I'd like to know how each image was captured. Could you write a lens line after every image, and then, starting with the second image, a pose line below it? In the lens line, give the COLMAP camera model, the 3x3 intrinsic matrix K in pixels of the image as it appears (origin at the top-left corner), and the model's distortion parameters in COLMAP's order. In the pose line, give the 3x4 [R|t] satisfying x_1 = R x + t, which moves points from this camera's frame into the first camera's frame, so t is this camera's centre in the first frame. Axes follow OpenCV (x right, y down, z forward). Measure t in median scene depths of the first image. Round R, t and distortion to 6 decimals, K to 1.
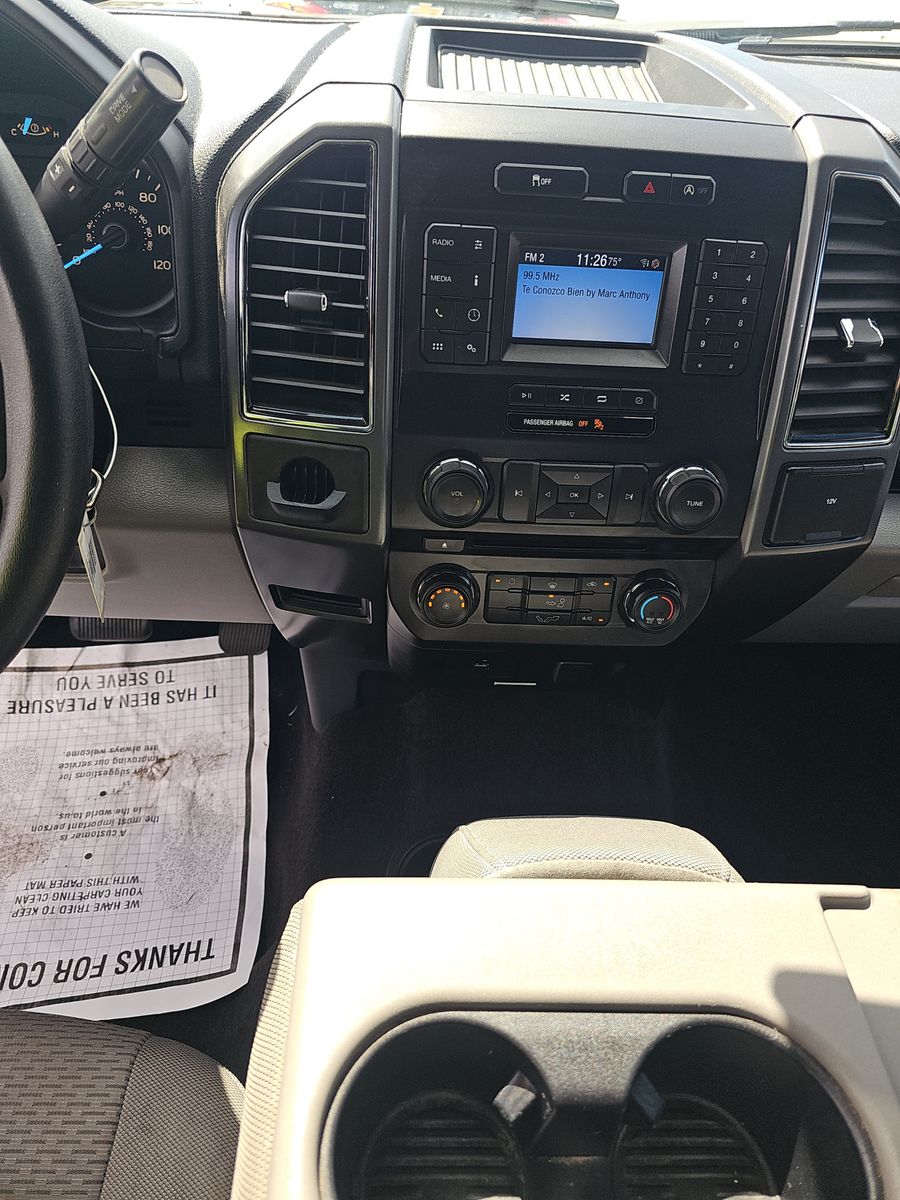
lens RADIAL K [[794.9, 0, 435.8], [0, 794.9, 575.6], [0, 0, 1]] dist [0.016391, -0.021399]
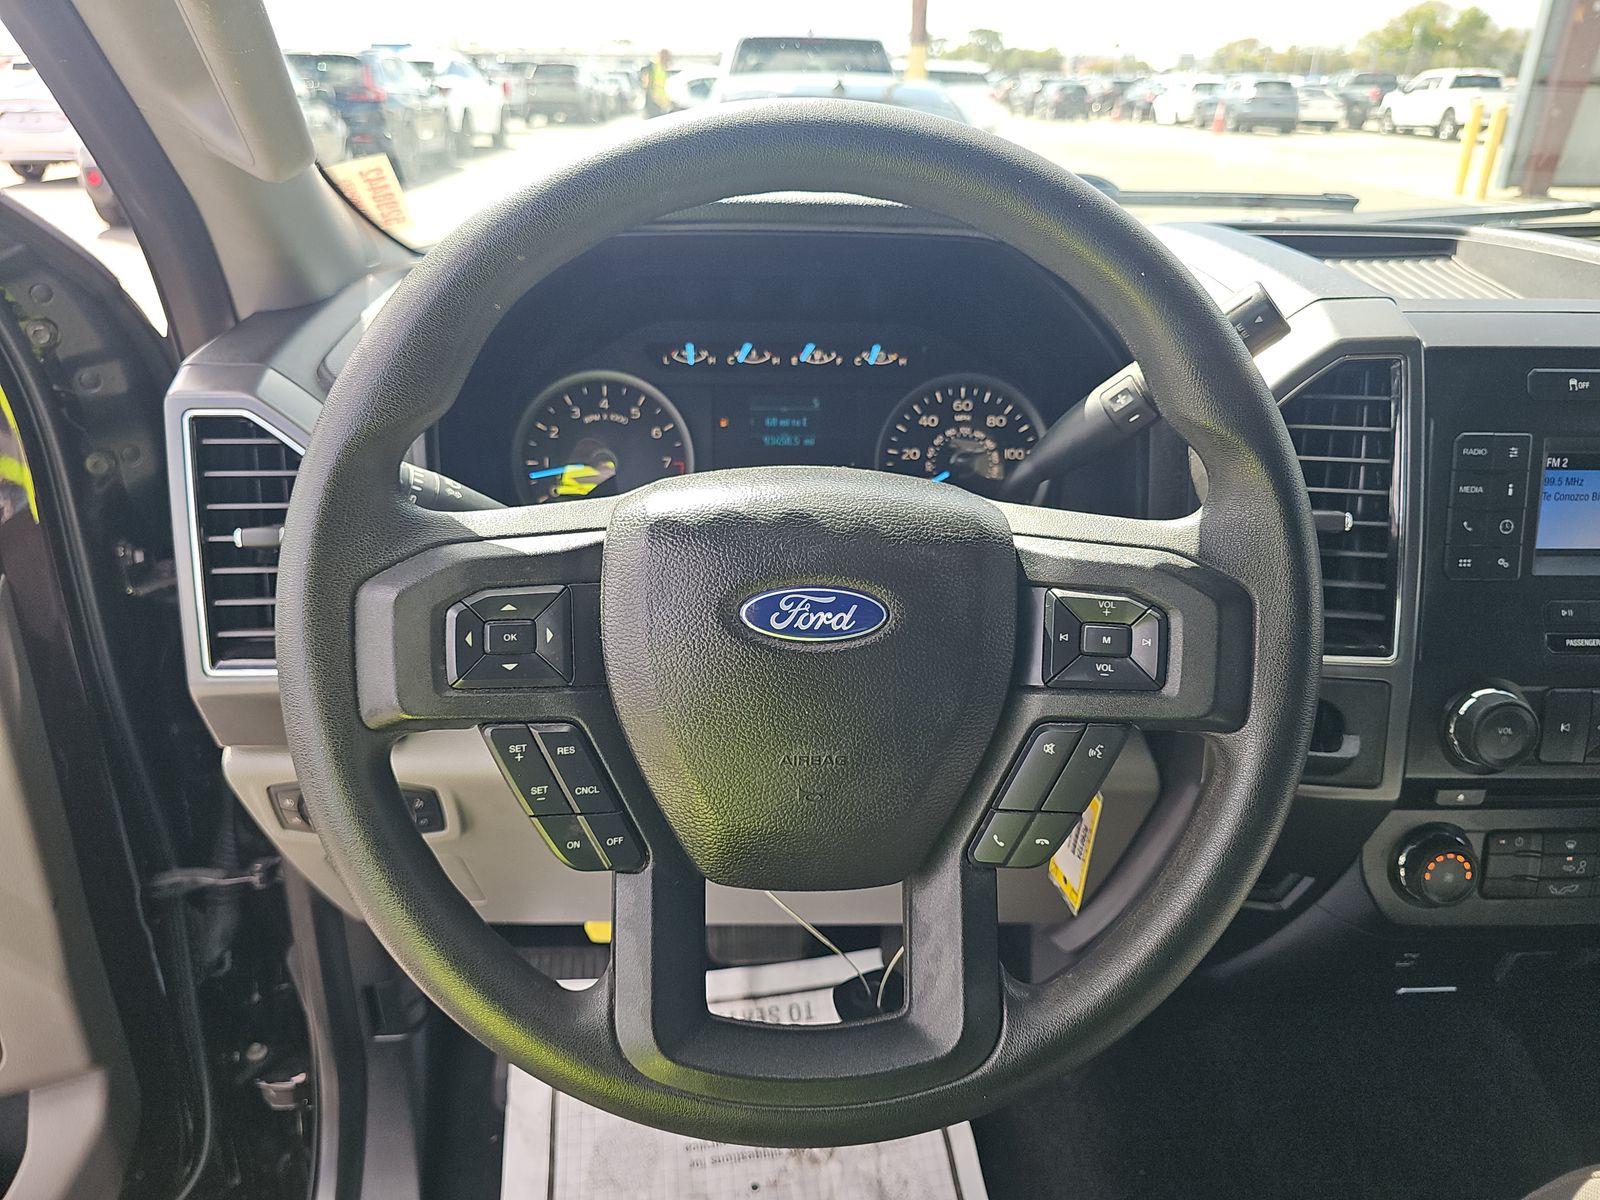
lens RADIAL K [[1059.9, 0, 808.4], [0, 1059.9, 596.4], [0, 0, 1]] dist [0.016391, -0.021399]
pose [[0.998783, -0.047856, -0.011968, -0.600194], [0.043215, 0.965829, -0.255551, 0.011199], [0.023789, 0.254723, 0.966721, -0.111760]]
